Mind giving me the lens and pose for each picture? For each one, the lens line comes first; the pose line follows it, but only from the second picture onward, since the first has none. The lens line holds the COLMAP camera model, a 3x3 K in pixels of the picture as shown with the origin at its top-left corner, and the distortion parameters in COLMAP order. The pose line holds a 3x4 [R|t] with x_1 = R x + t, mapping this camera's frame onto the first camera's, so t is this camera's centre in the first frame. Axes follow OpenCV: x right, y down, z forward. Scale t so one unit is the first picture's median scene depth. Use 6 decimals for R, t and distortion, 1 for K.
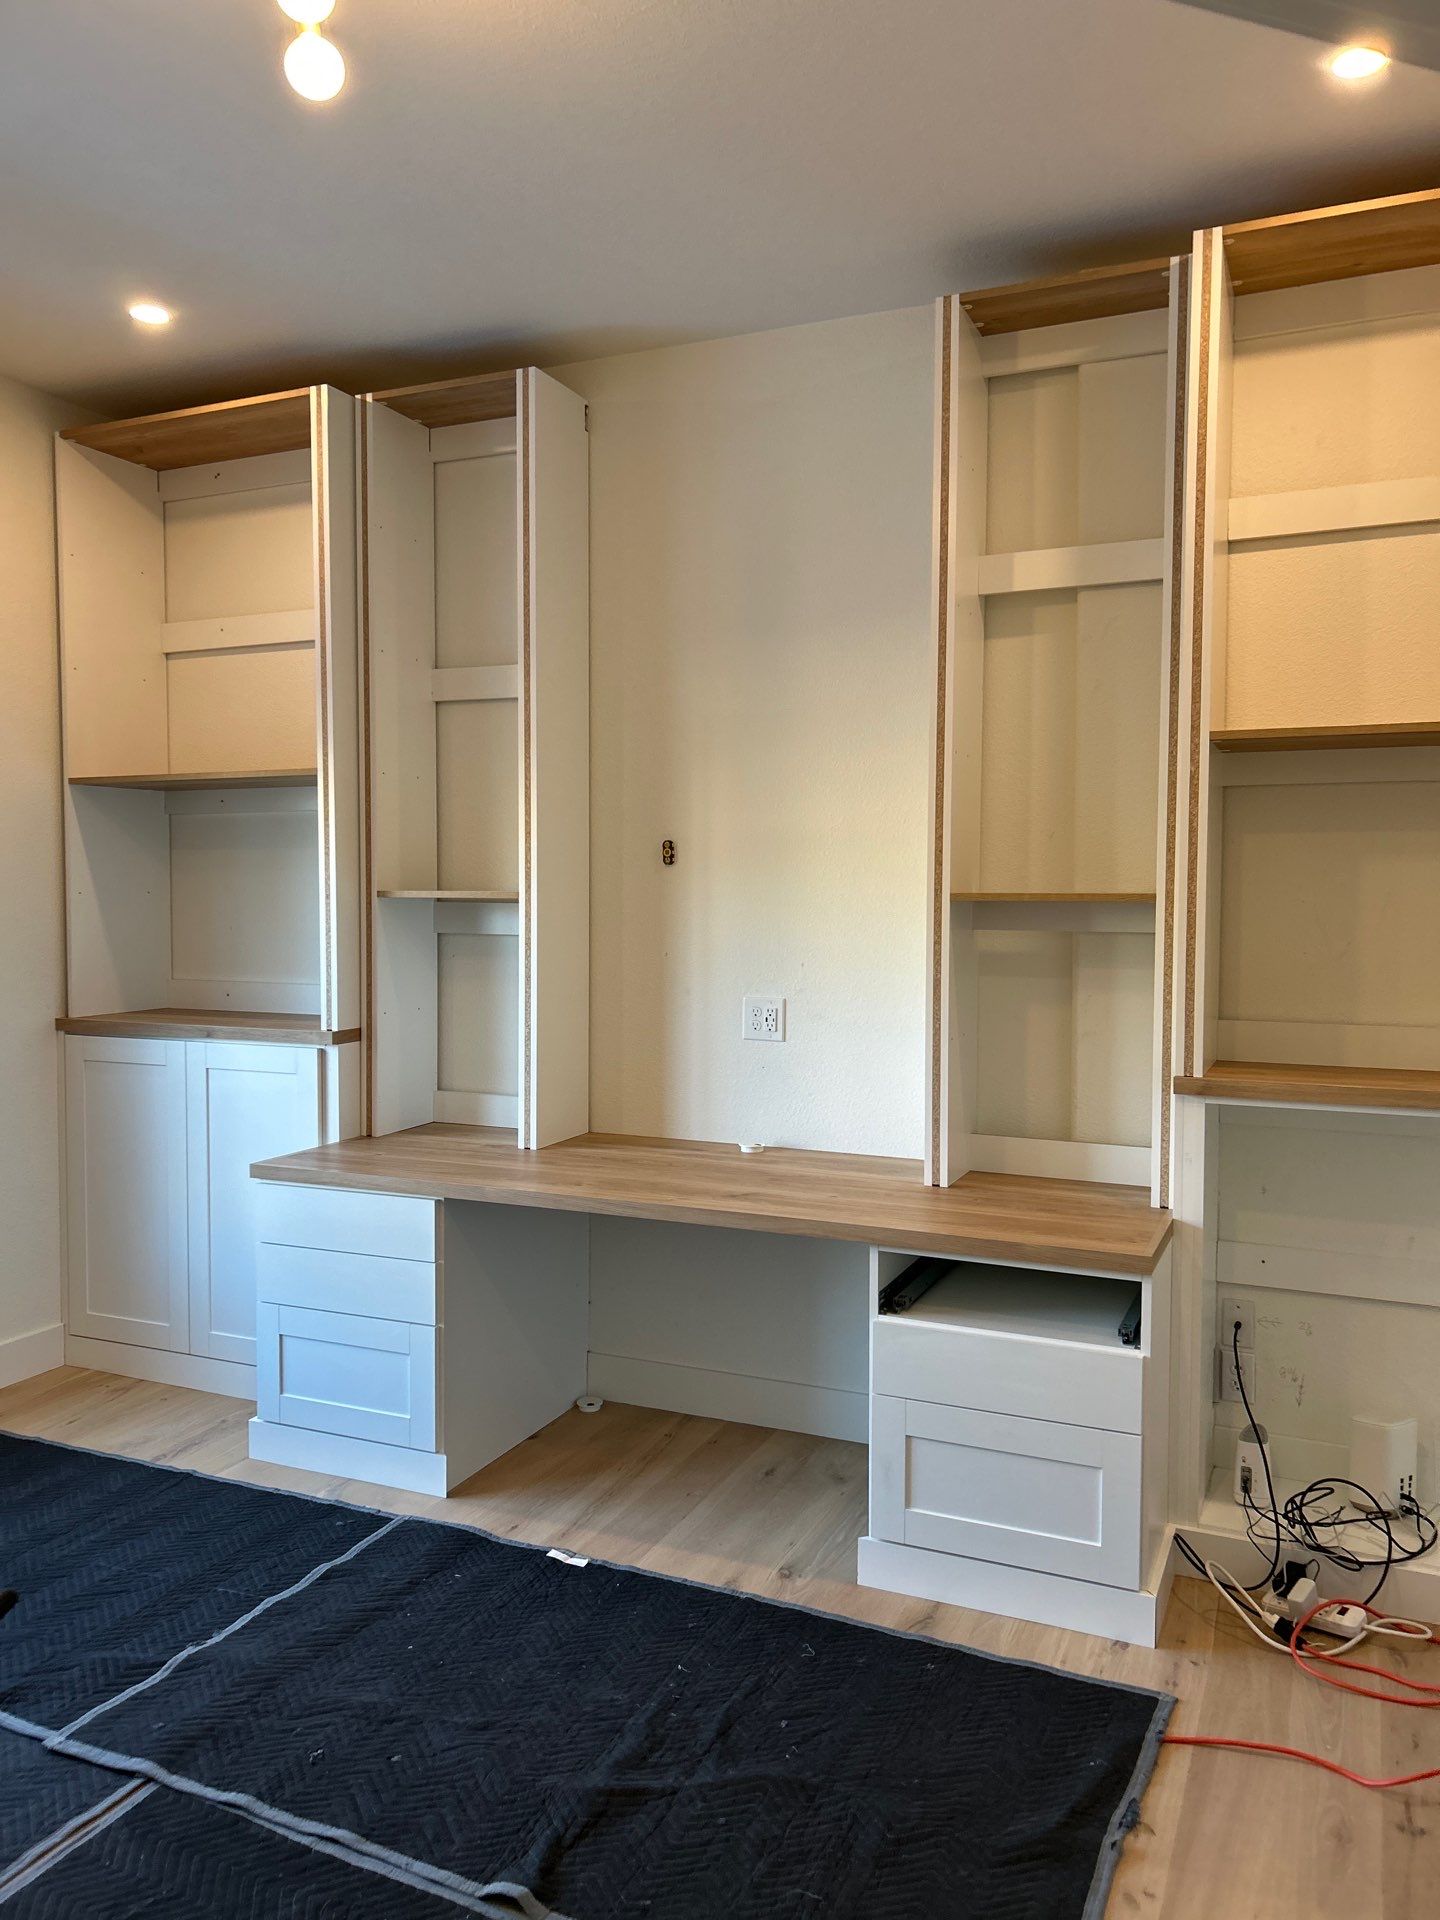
lens RADIAL K [[1443.8, 0, 708.6], [0, 1443.8, 951.3], [0, 0, 1]] dist [0.048712, -0.048573]
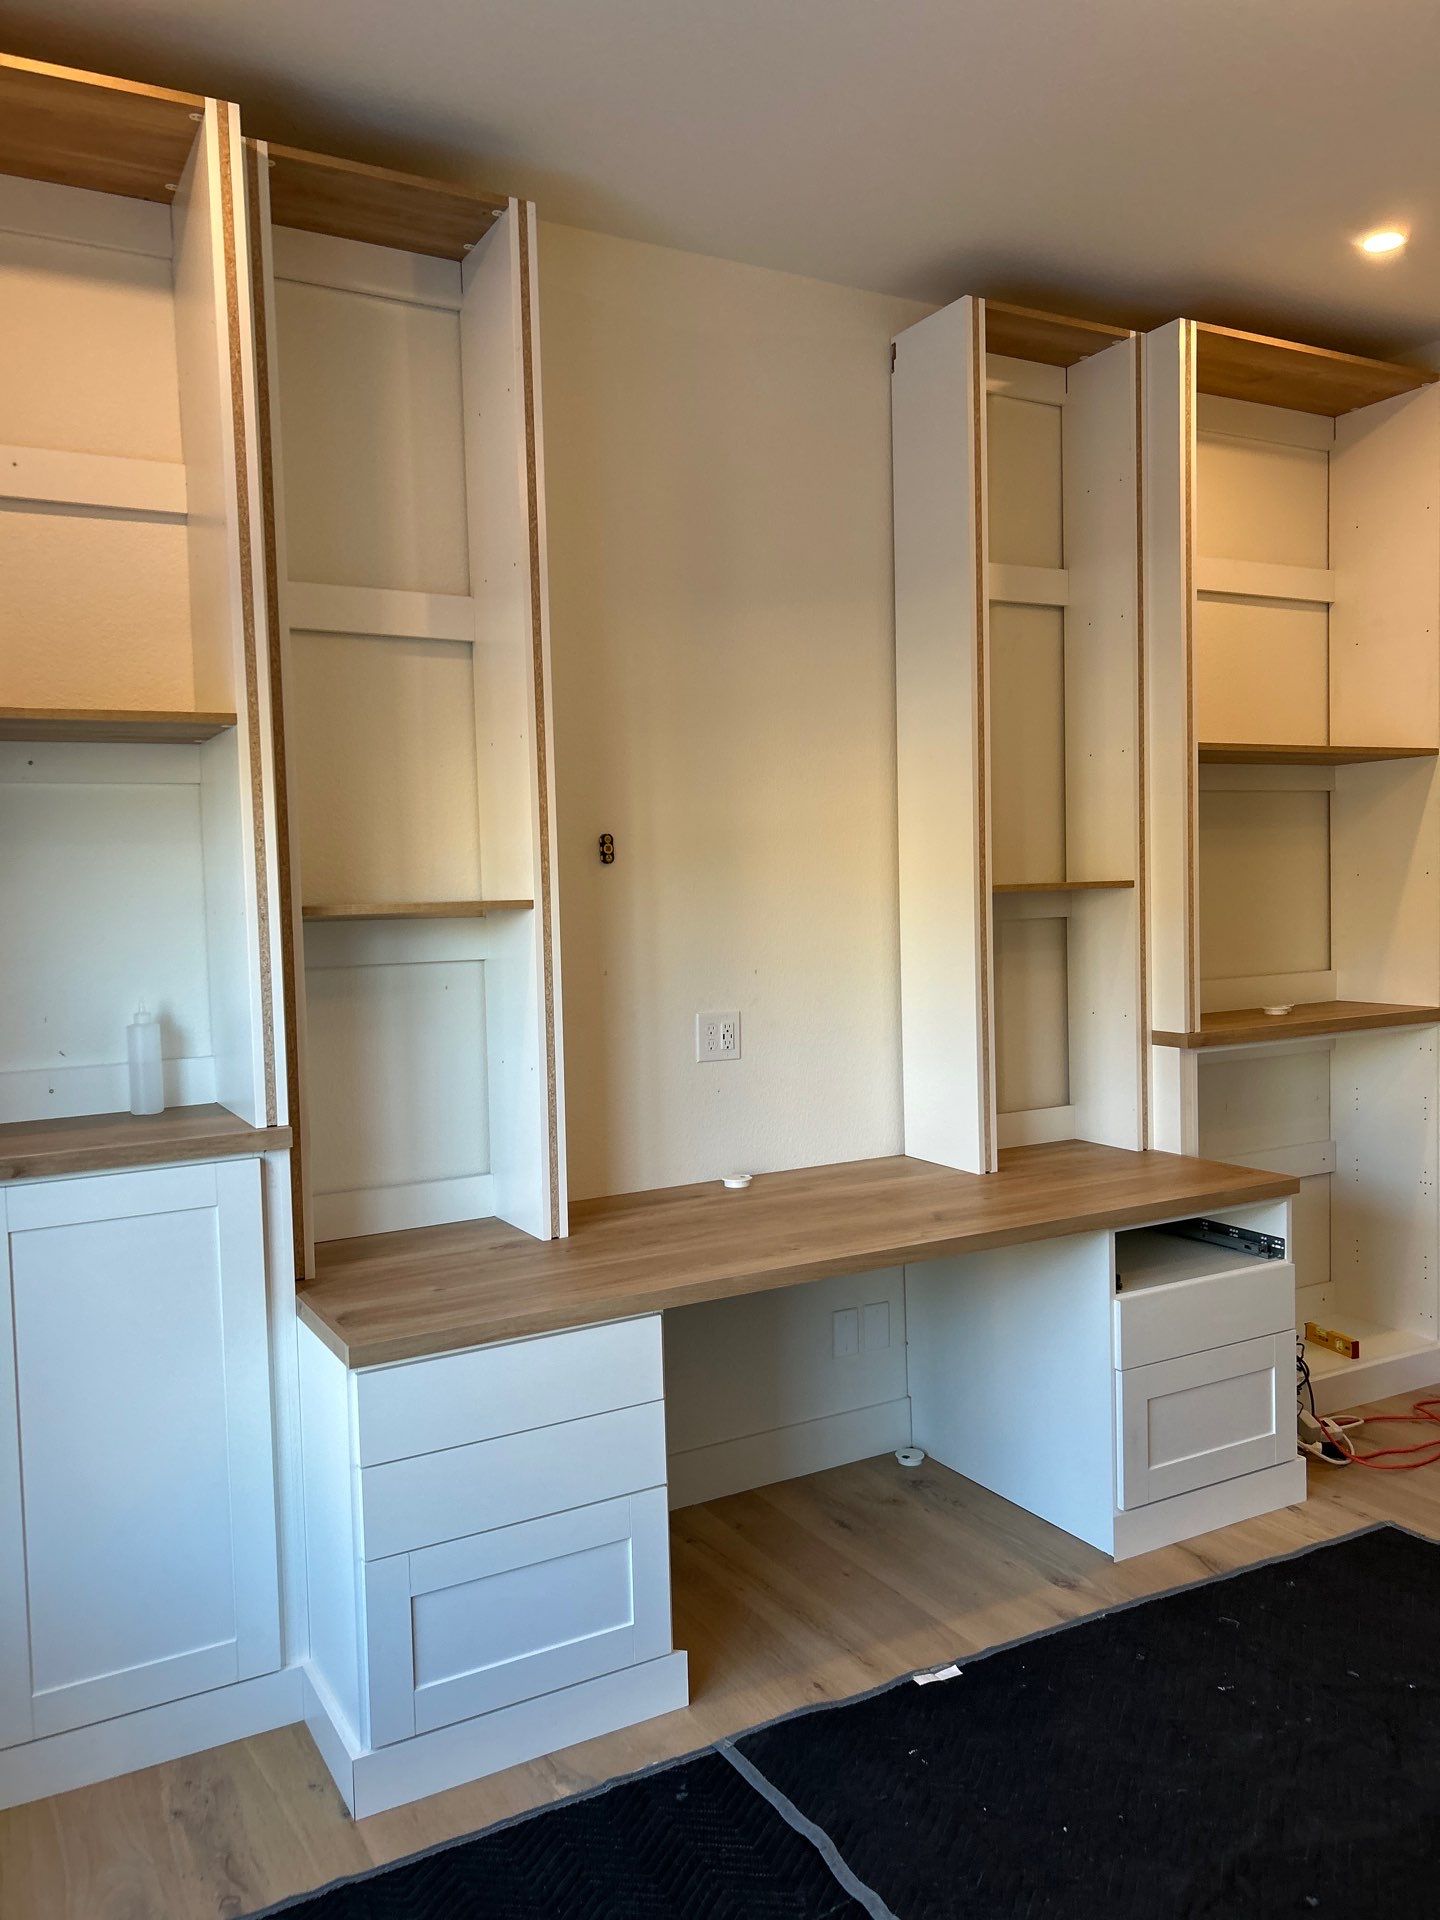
lens RADIAL K [[1443.8, 0, 713.6], [0, 1443.8, 960.8], [0, 0, 1]] dist [0.048712, -0.048573]
pose [[0.599154, -0.061724, 0.798251, -0.776878], [0.063745, 0.997536, 0.029287, -0.029538], [-0.798092, 0.033337, 0.601613, 0.544727]]
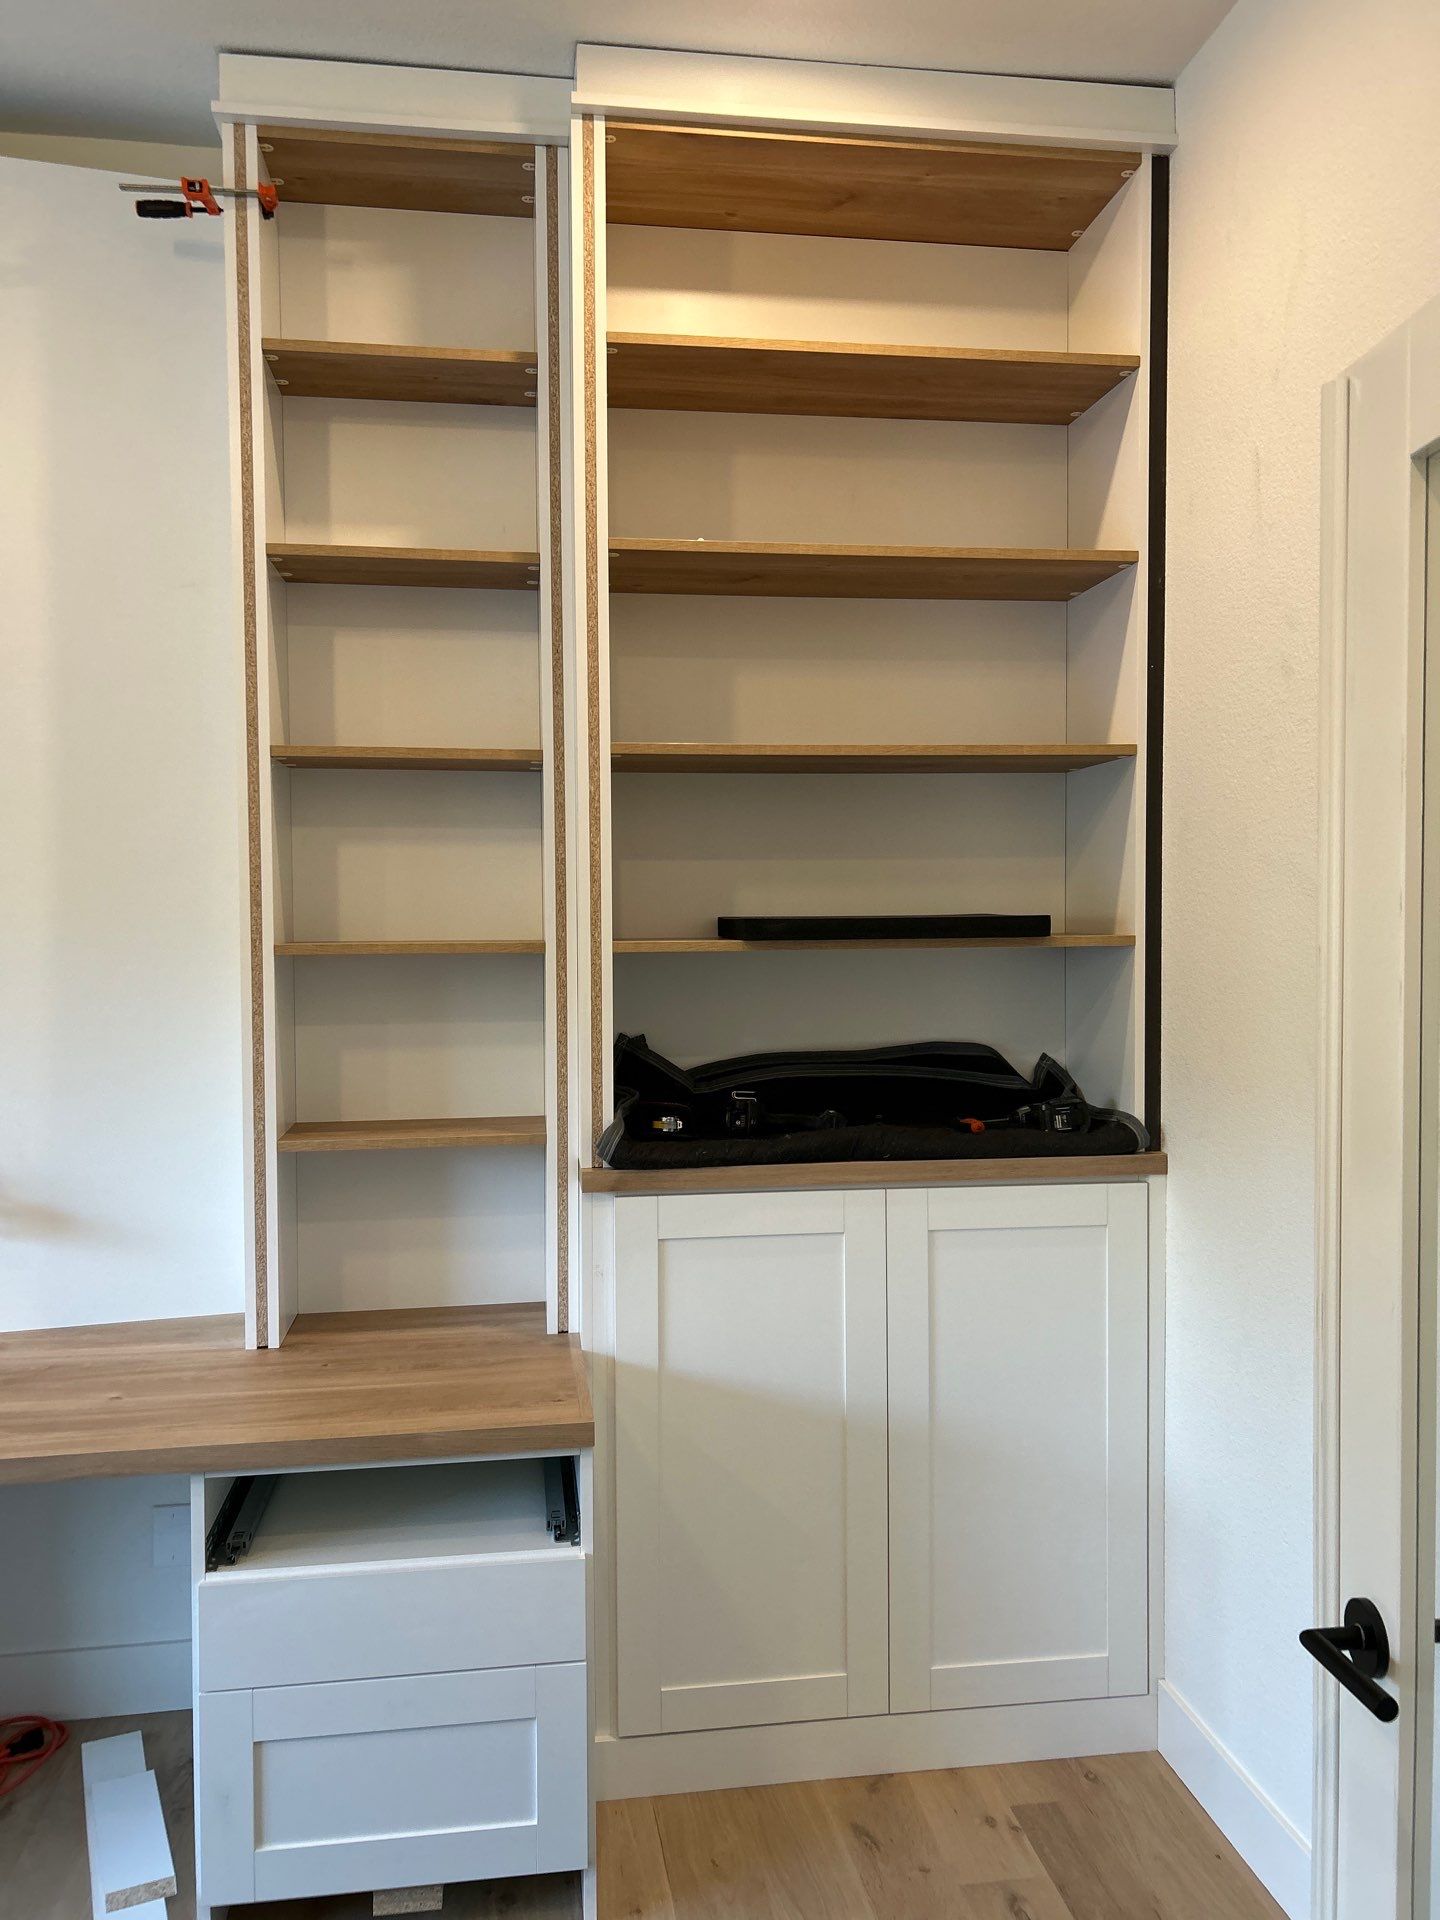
lens RADIAL K [[1443.8, 0, 724.5], [0, 1443.8, 961.6], [0, 0, 1]] dist [0.048712, -0.048573]
pose [[0.842785, -0.025063, 0.537666, -0.033840], [0.033118, 0.999437, -0.005324, -0.020784], [-0.537230, 0.022293, 0.843141, 0.262663]]
